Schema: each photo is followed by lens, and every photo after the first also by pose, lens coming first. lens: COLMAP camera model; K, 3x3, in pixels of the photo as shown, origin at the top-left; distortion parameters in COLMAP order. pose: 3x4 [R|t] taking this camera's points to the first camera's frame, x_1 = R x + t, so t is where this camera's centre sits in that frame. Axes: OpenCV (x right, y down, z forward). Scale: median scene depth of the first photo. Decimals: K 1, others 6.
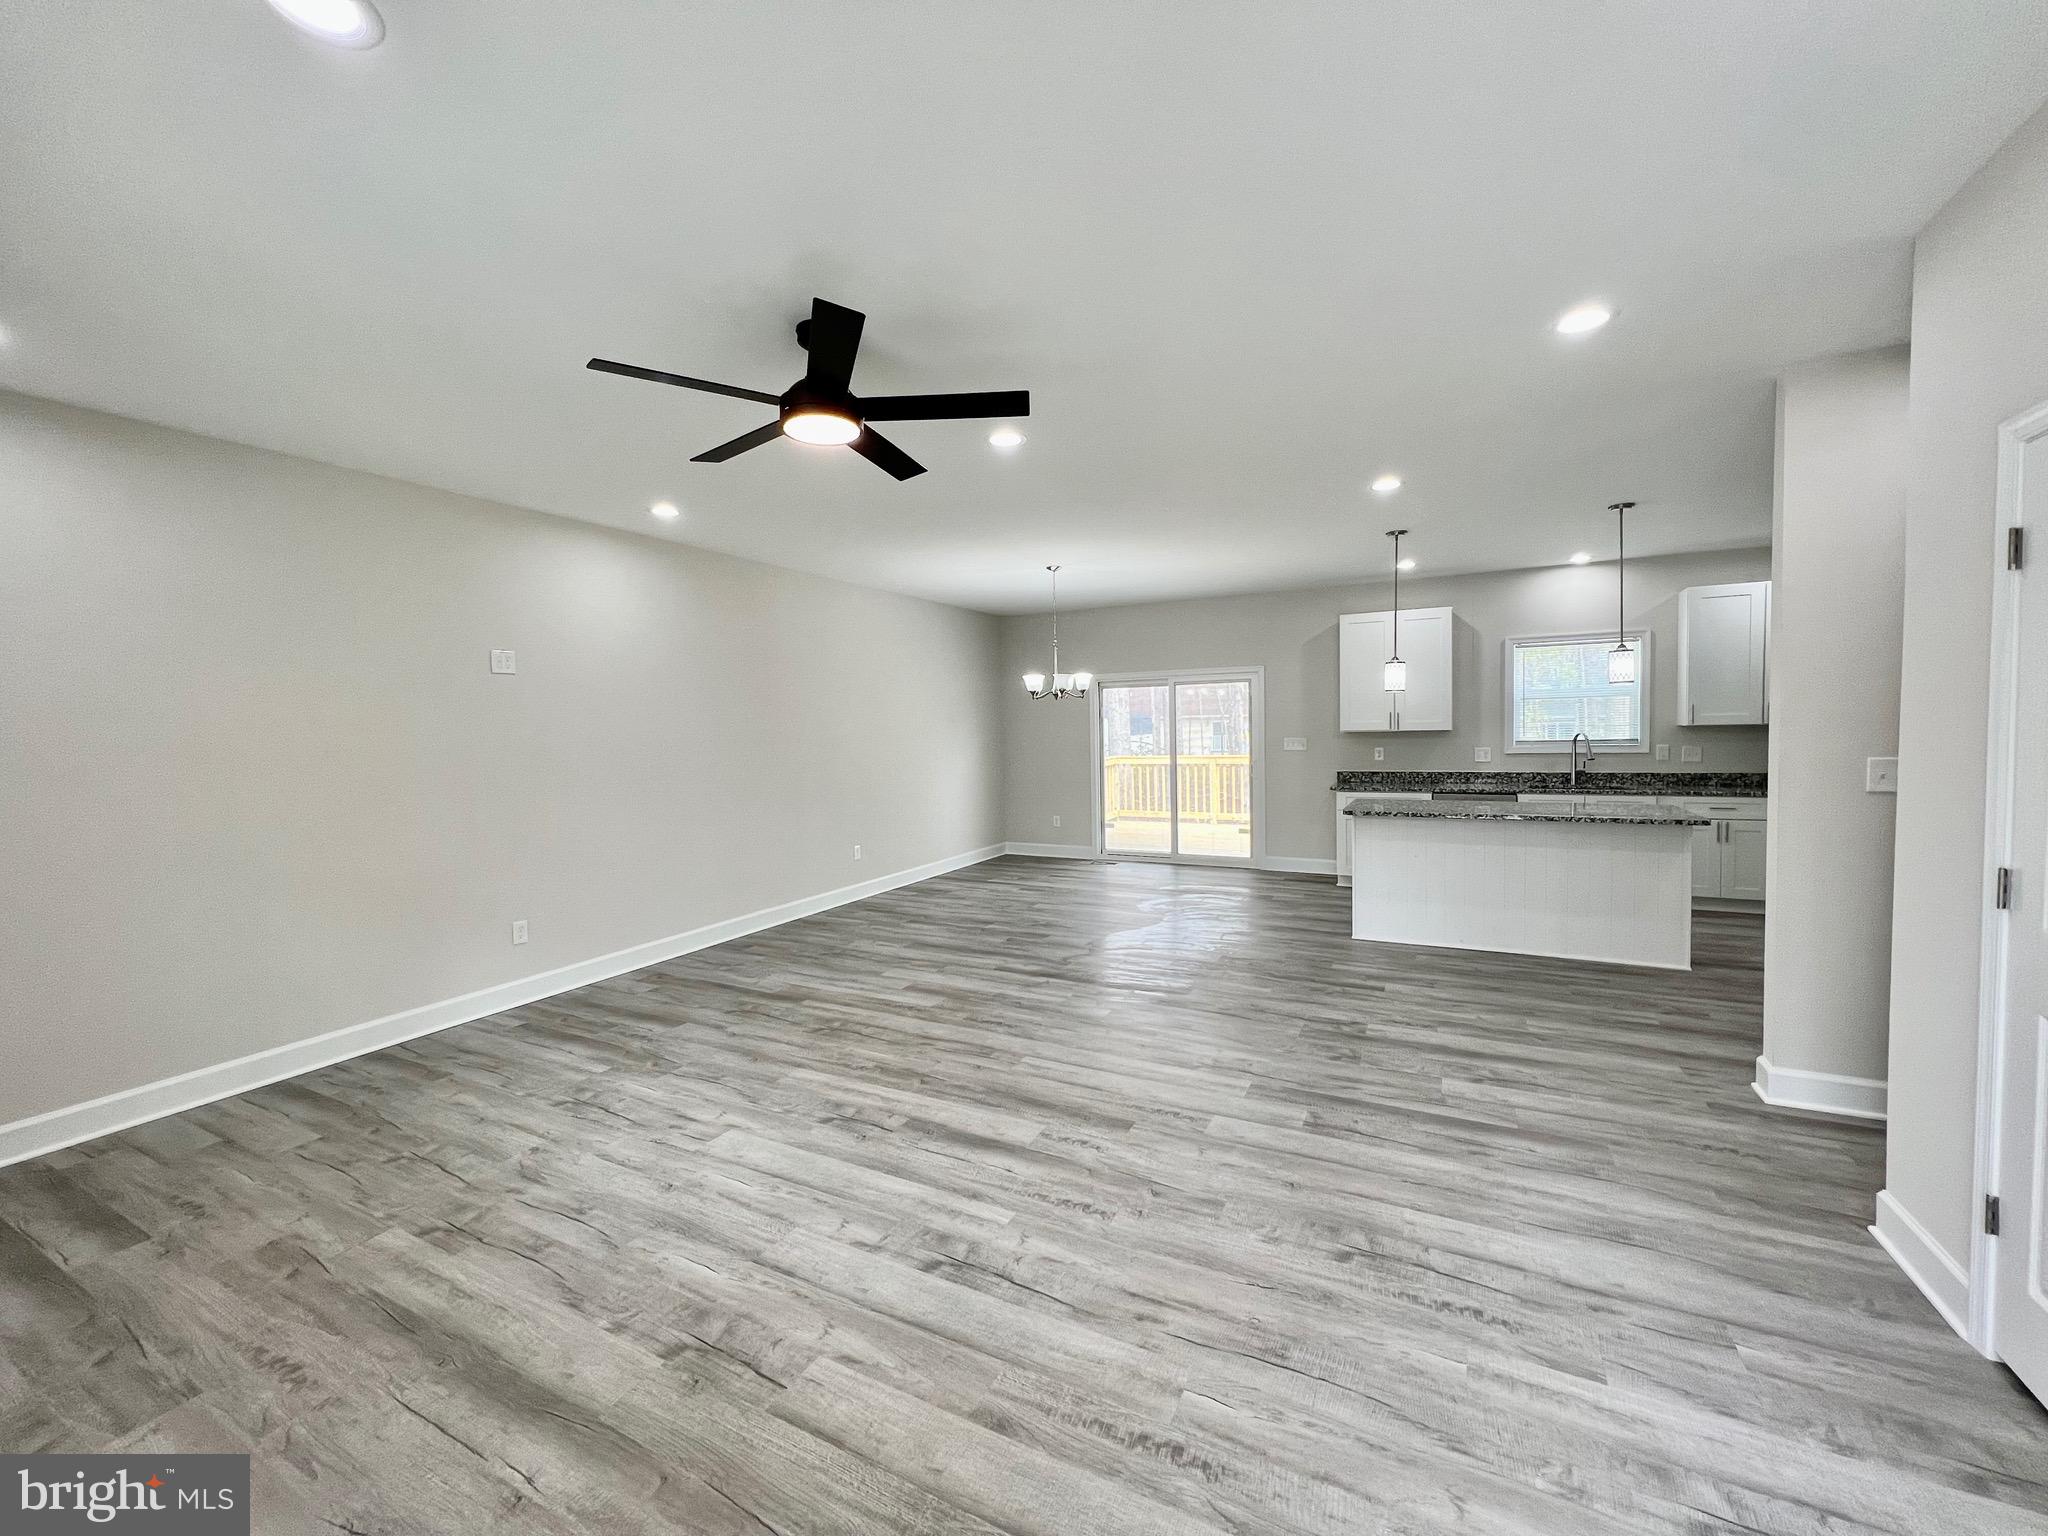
lens RADIAL K [[817.8, 0, 1021.8], [0, 817.8, 762.8], [0, 0, 1]] dist [-0.000856, 0.000505]
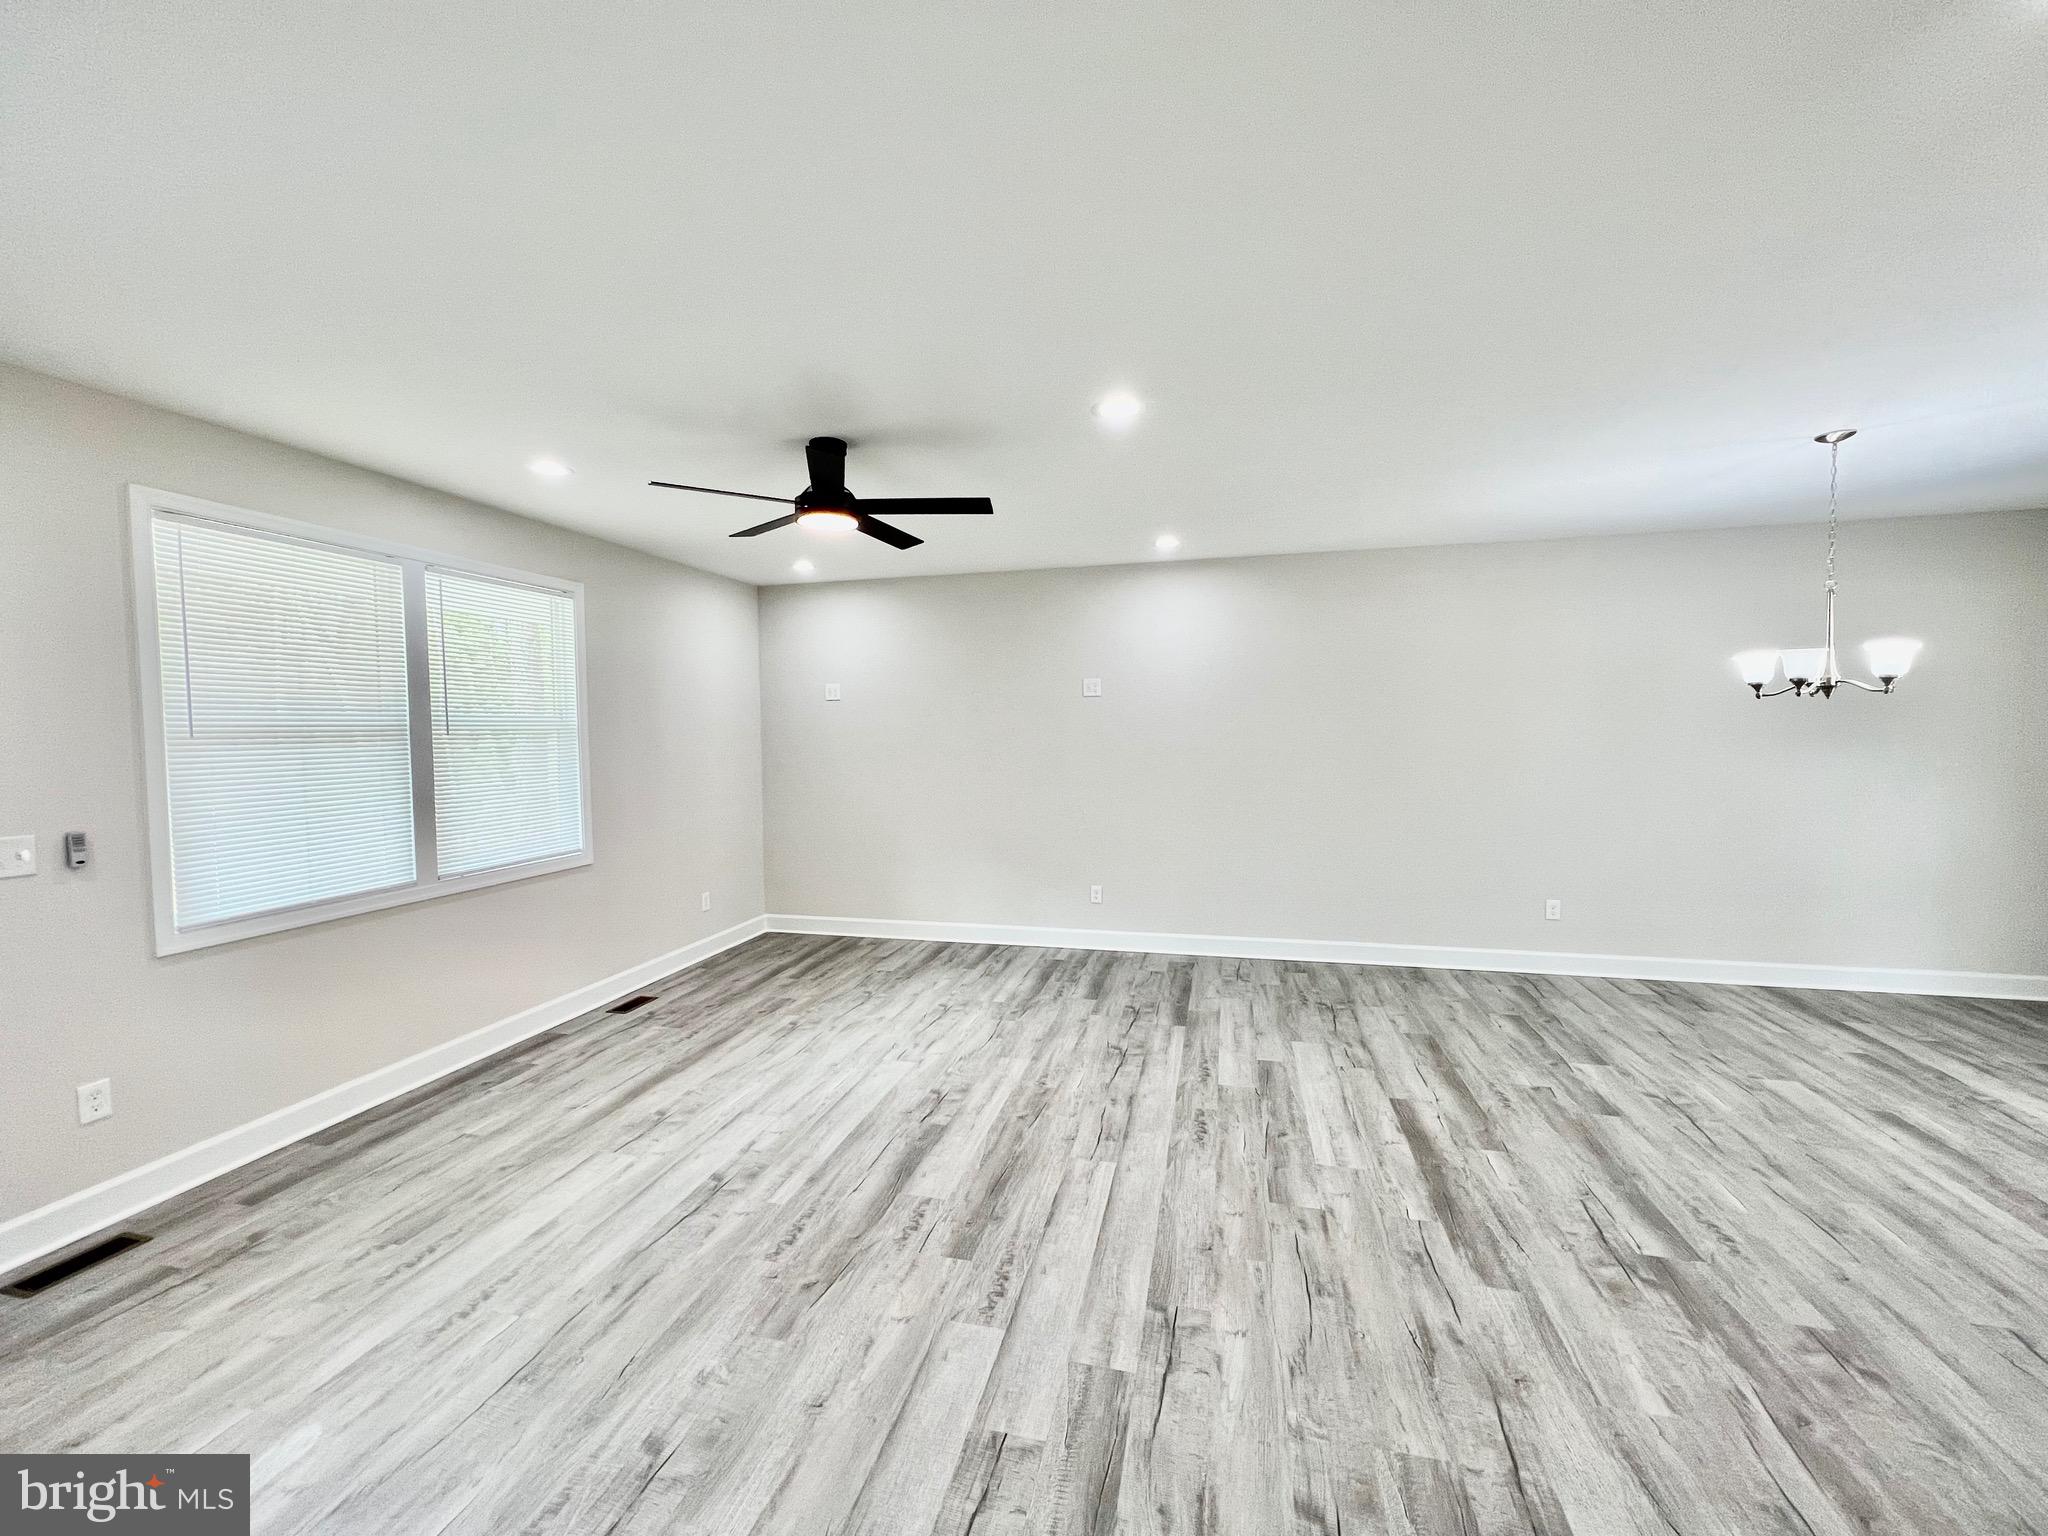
lens RADIAL K [[817.8, 0, 1021.8], [0, 817.8, 762.8], [0, 0, 1]] dist [-0.000856, 0.000505]
pose [[0.232230, 0.058546, -0.970897, 0.774669], [-0.037112, 0.997993, 0.051304, -0.082043], [0.971953, 0.024117, 0.233937, 0.724178]]
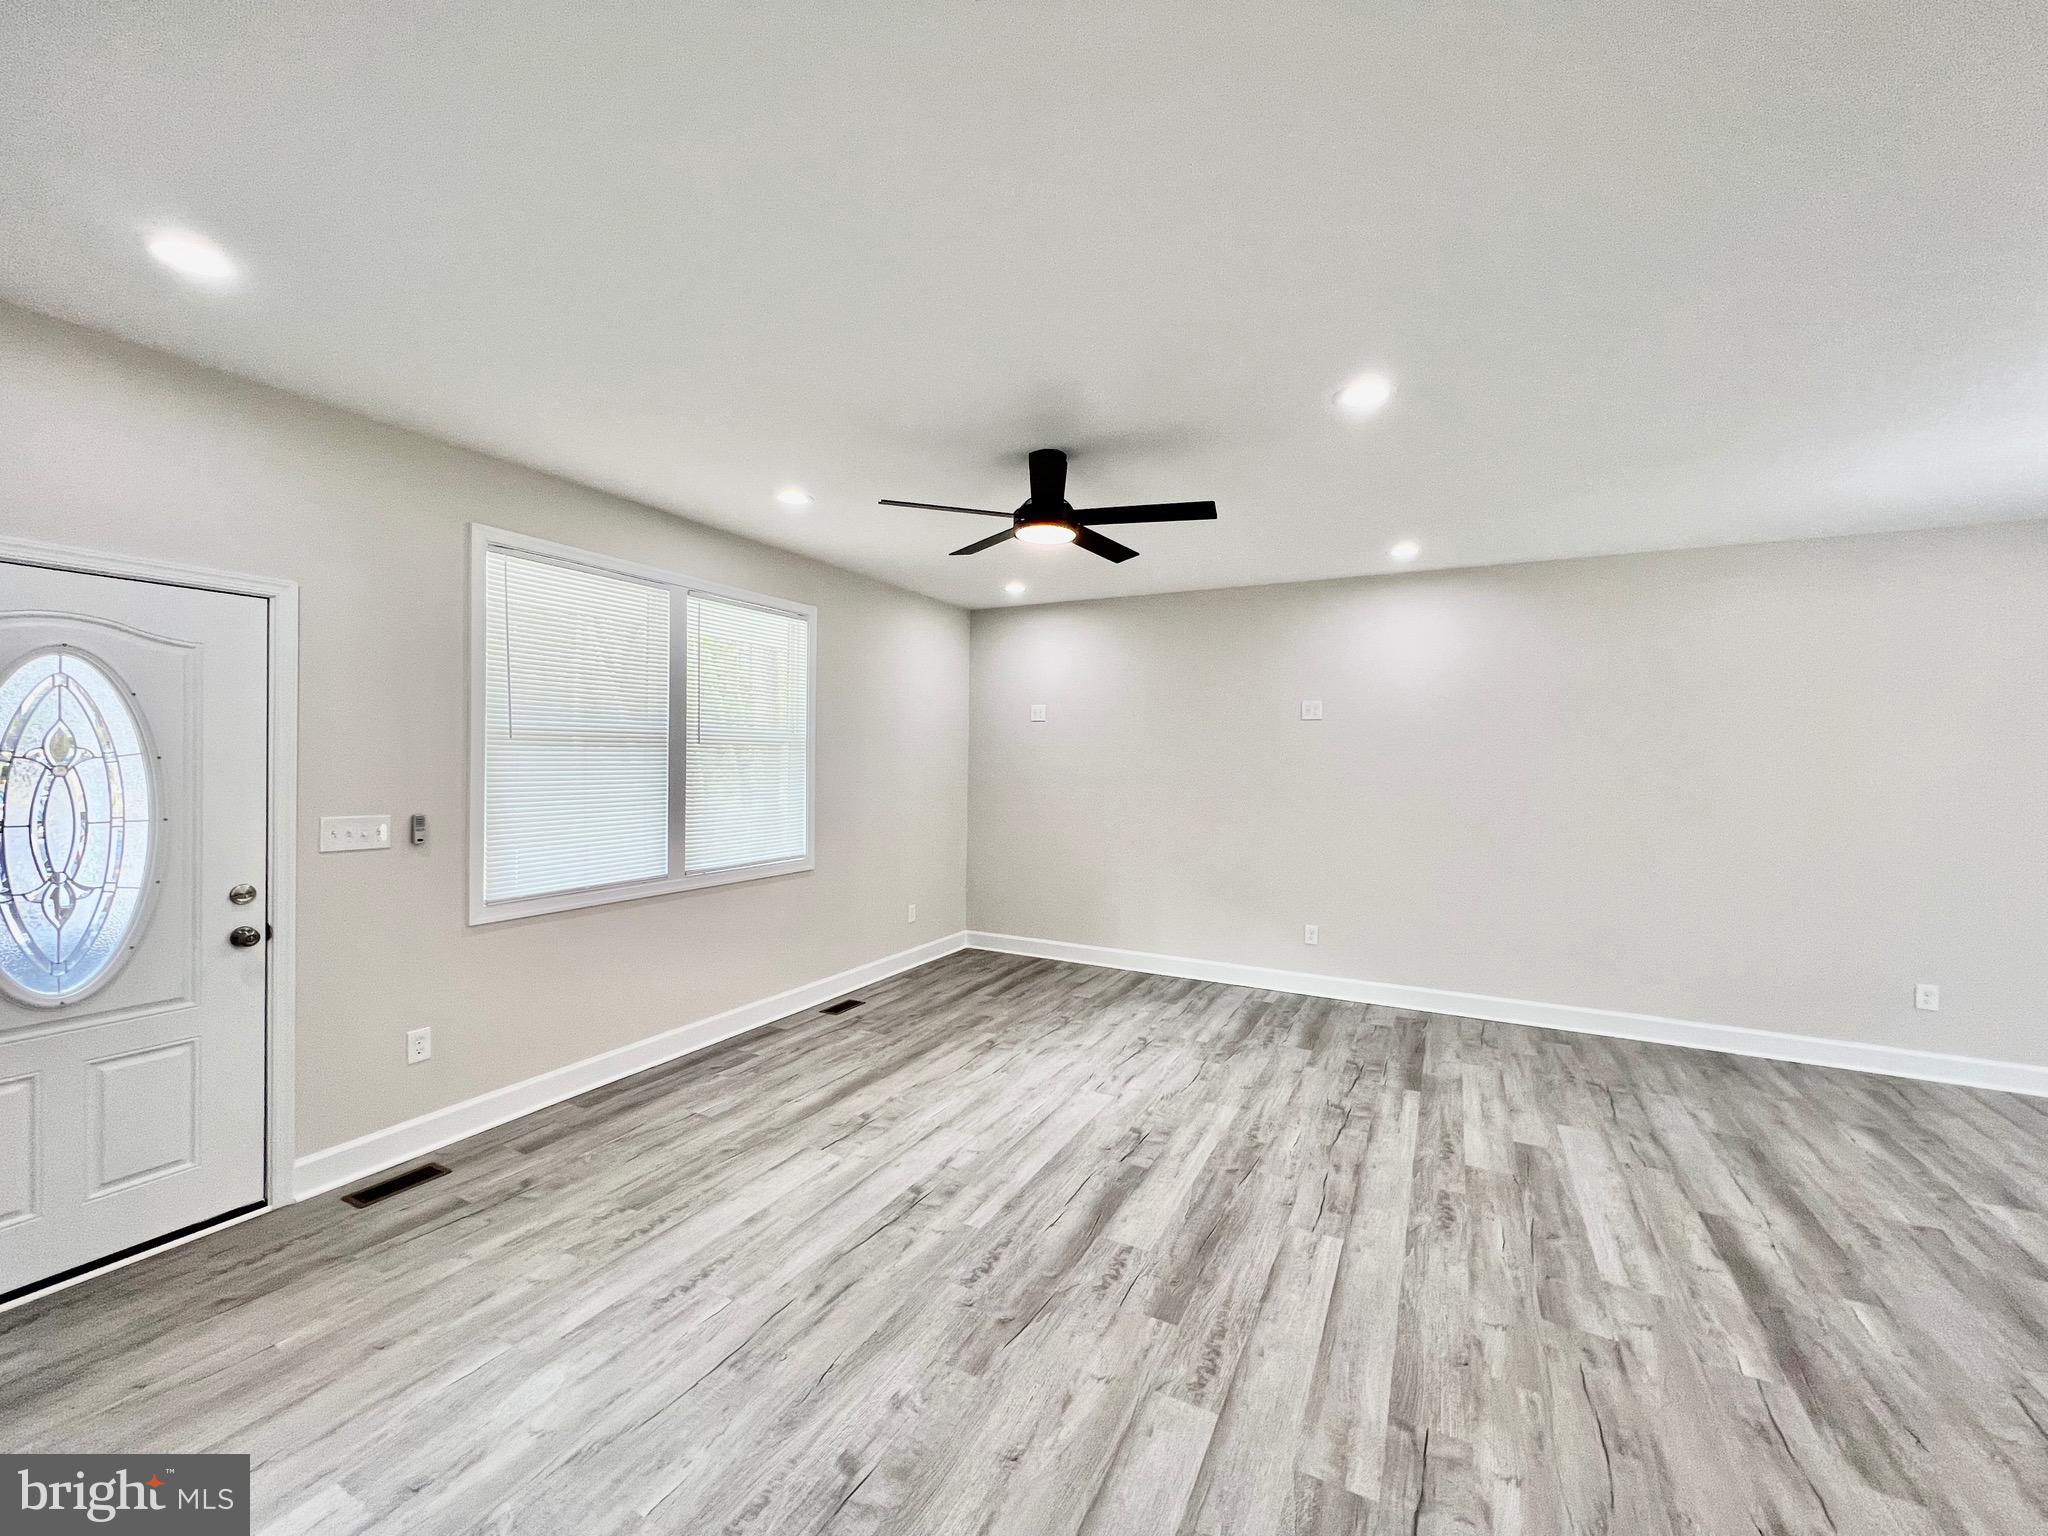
lens RADIAL K [[817.8, 0, 1021.8], [0, 817.8, 762.8], [0, 0, 1]] dist [-0.000856, 0.000505]
pose [[-0.003868, 0.026248, -0.999648, 0.734426], [-0.057568, 0.997992, 0.026427, -0.065588], [0.998334, 0.057650, -0.002349, 0.711807]]
